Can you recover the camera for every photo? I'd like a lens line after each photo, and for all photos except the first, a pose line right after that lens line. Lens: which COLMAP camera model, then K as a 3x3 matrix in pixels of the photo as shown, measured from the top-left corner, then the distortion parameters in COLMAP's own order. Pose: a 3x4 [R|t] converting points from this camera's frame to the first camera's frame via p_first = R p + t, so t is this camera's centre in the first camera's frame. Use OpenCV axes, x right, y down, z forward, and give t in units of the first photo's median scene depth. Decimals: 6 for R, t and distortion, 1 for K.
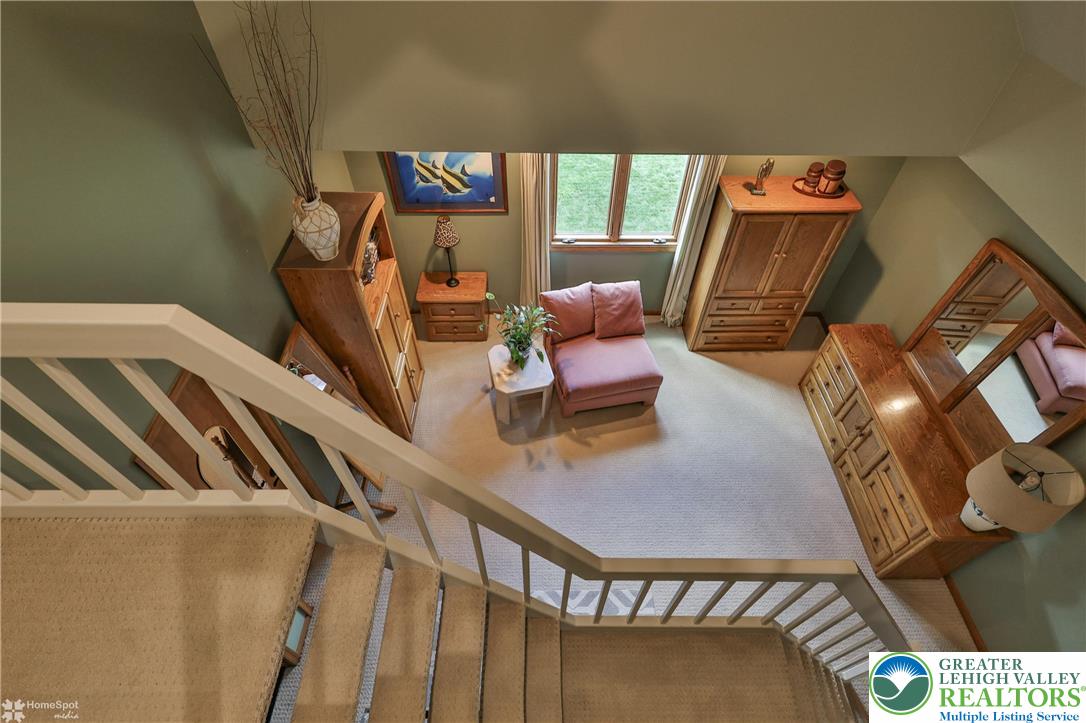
lens RADIAL K [[535.7, 0, 541.9], [0, 535.7, 361.4], [0, 0, 1]] dist [-0.001958, 0.002374]
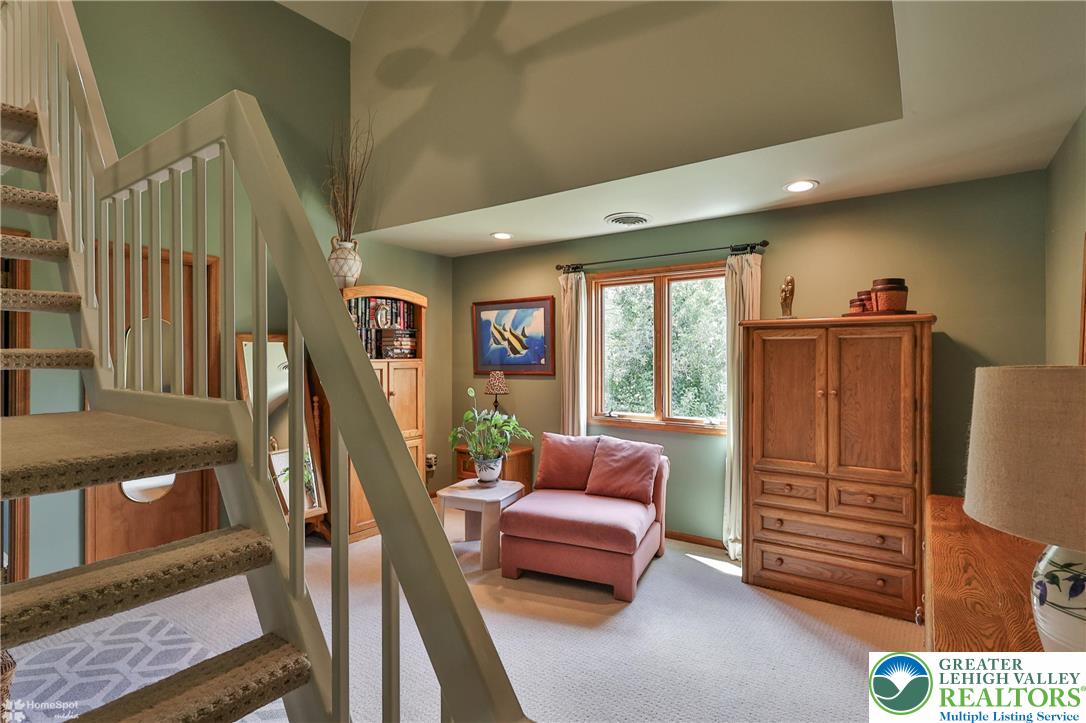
lens RADIAL K [[535.7, 0, 542.9], [0, 535.7, 362.0], [0, 0, 1]] dist [-0.001958, 0.002374]
pose [[0.813177, -0.001847, -0.582013, 0.540414], [-0.441183, 0.650267, -0.618475, 0.364941], [0.379606, 0.759703, 0.527967, 0.455151]]
